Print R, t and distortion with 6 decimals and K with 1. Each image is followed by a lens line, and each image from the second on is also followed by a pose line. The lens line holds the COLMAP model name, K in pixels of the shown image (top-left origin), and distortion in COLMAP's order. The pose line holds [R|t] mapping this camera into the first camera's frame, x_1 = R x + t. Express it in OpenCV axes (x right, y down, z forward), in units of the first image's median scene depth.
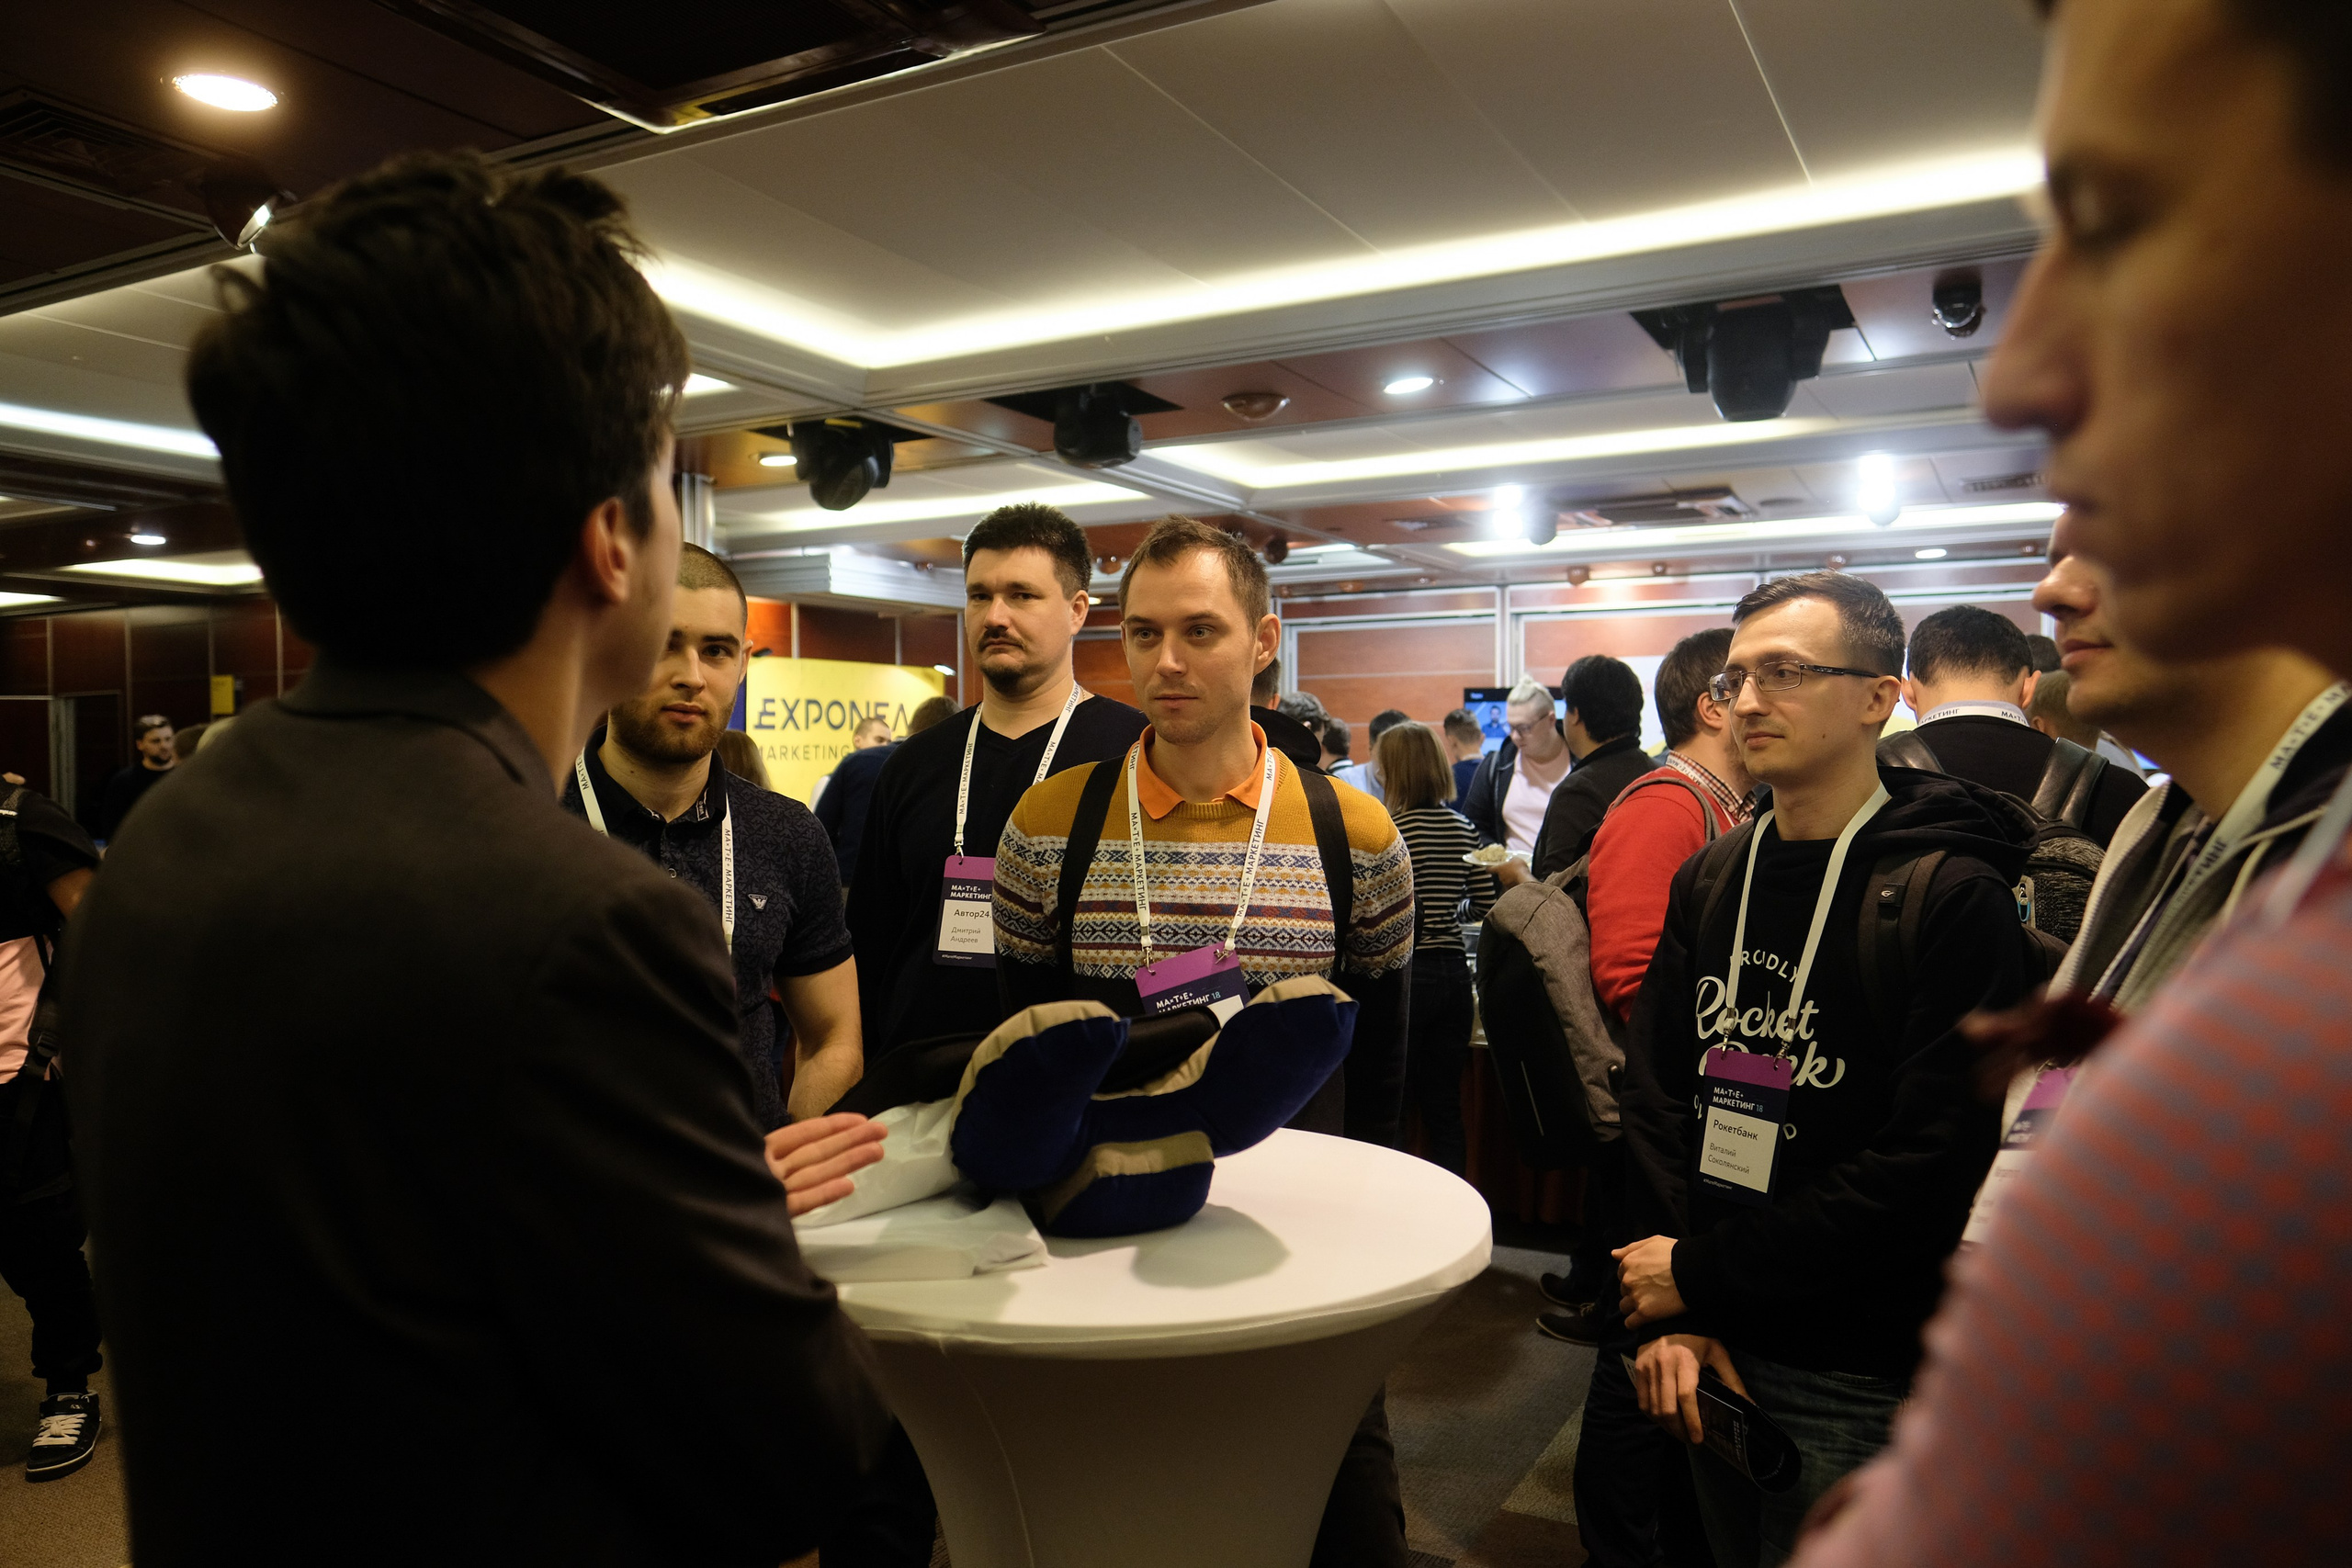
lens RADIAL K [[1634.5, 0, 1176.0], [0, 1634.5, 784.0], [0, 0, 1]] dist [-0.004542, -0.001229]
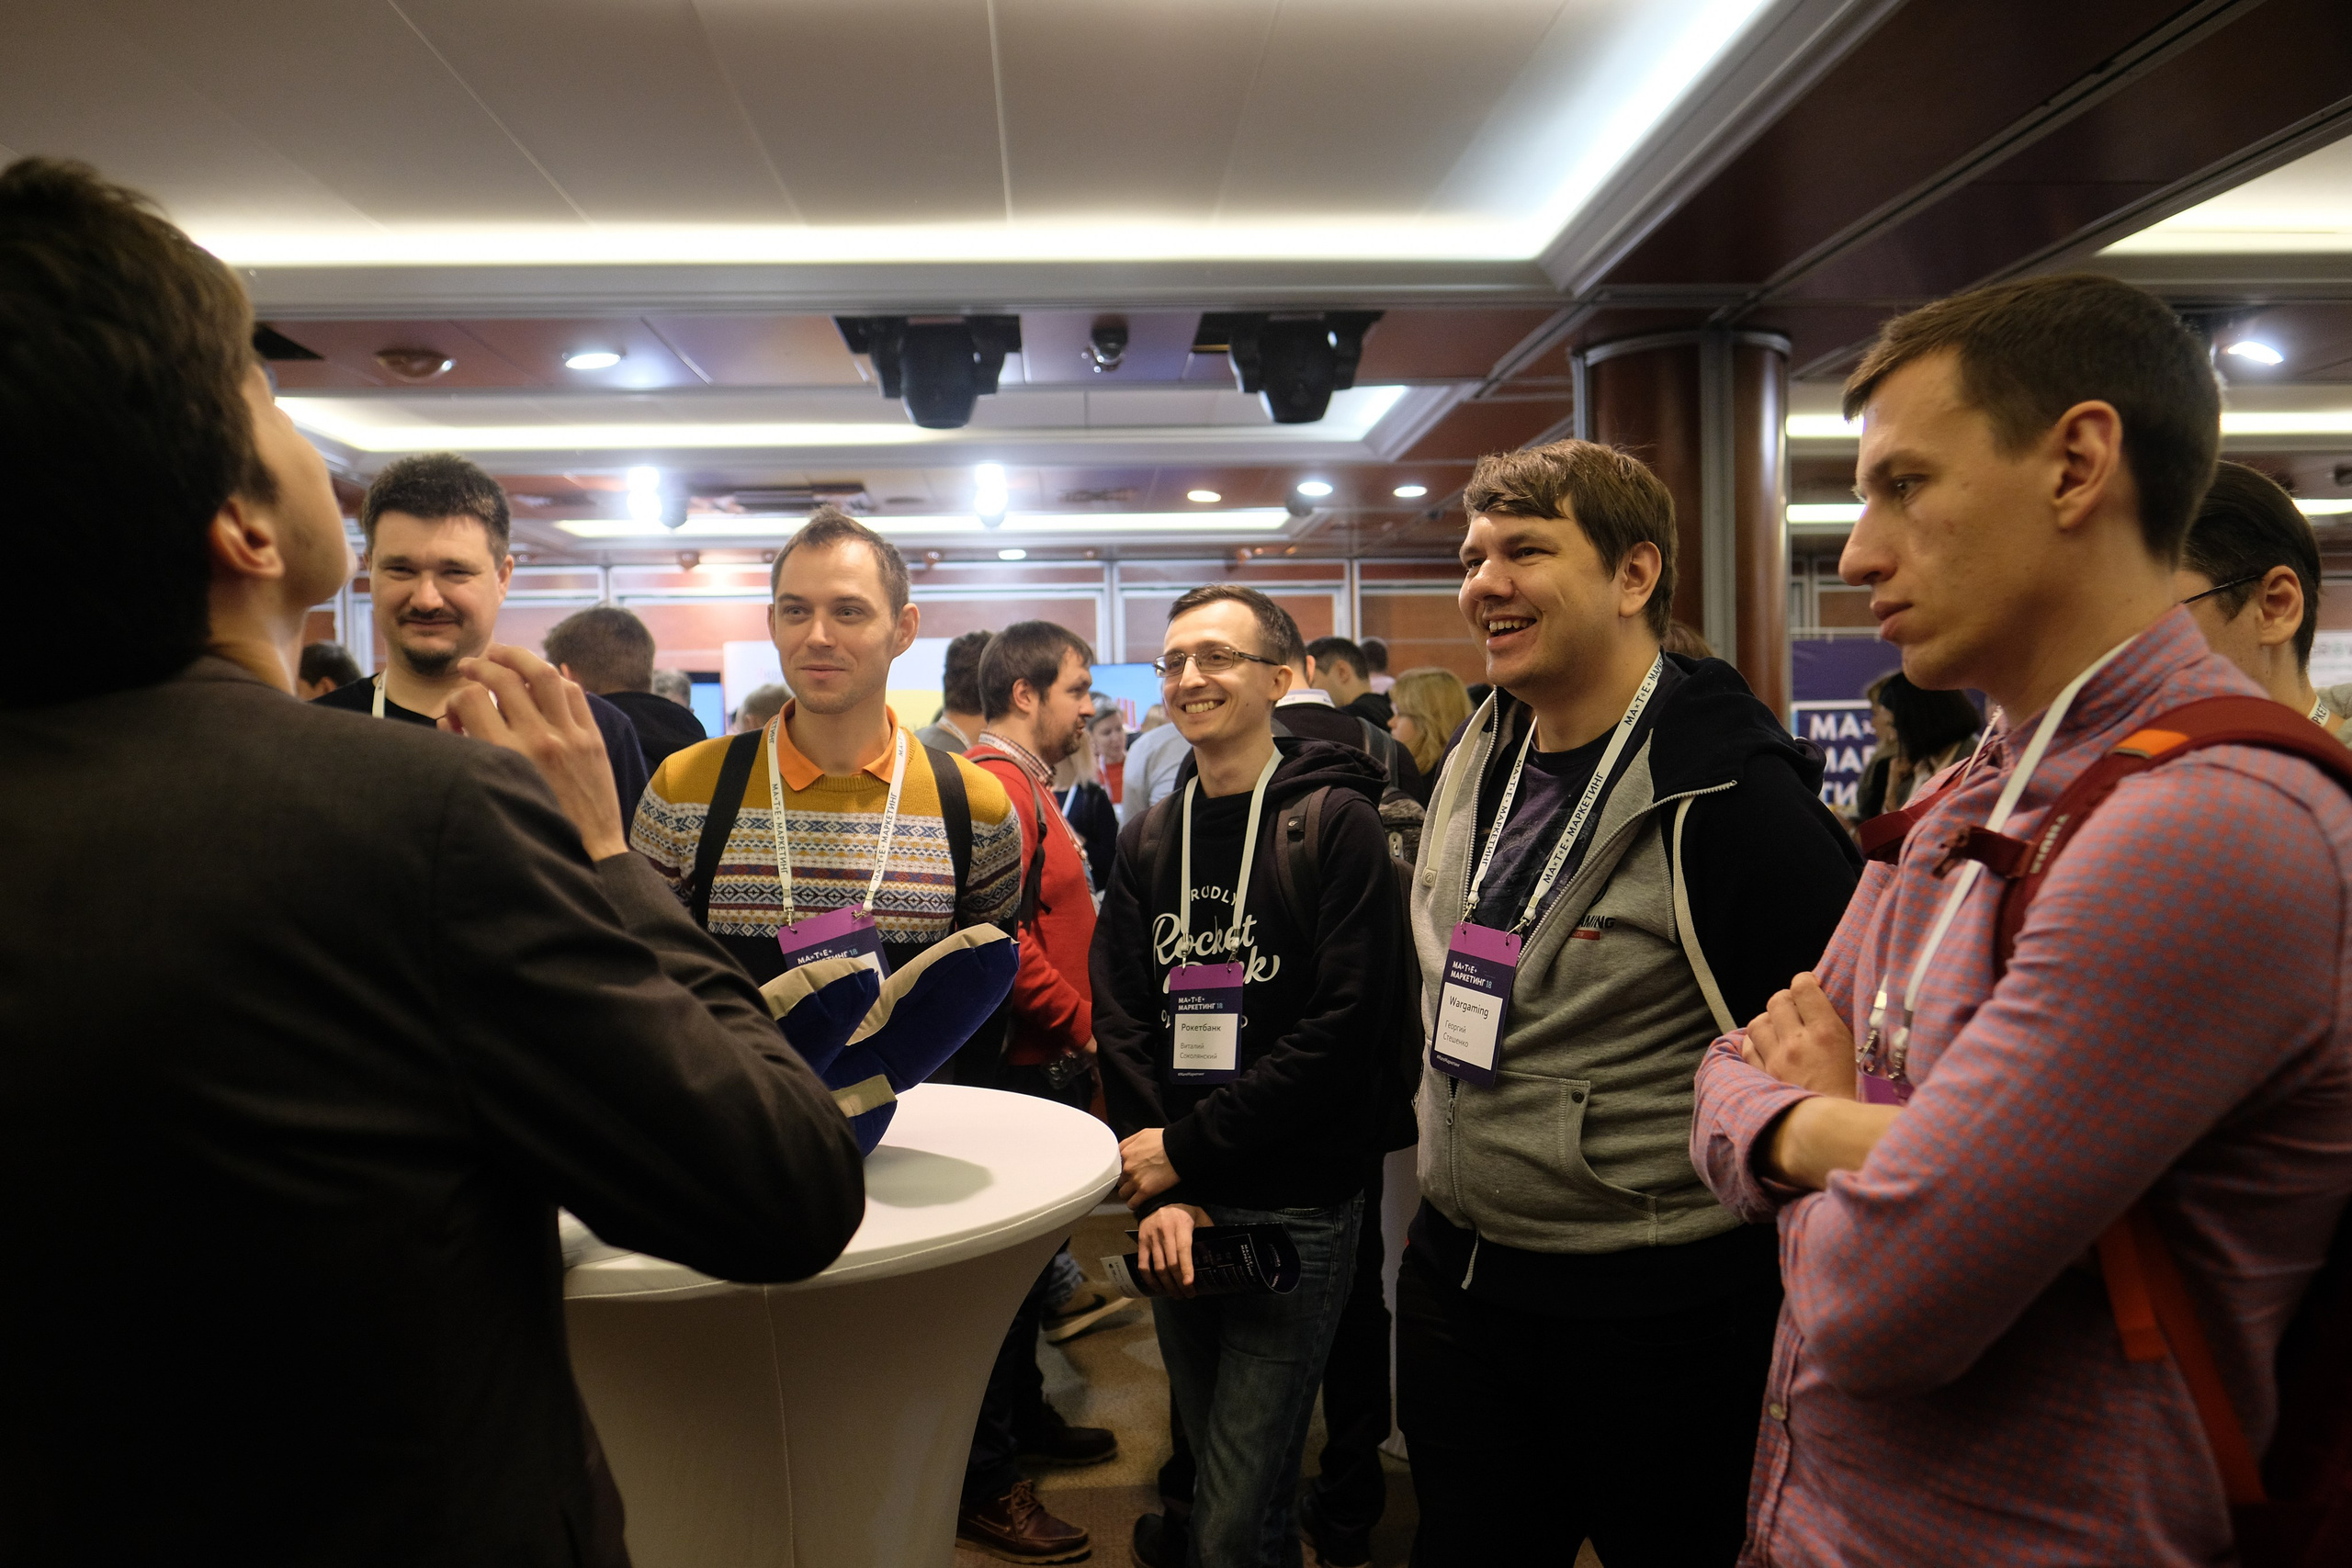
lens RADIAL K [[1645.7, 0, 1176.0], [0, 1645.7, 784.0], [0, 0, 1]] dist [-0.027942, -0.000366]
pose [[0.835704, -0.030475, 0.548334, -0.211991], [0.025800, 0.999535, 0.016230, 0.003308], [-0.548574, 0.000584, 0.836102, -0.012753]]
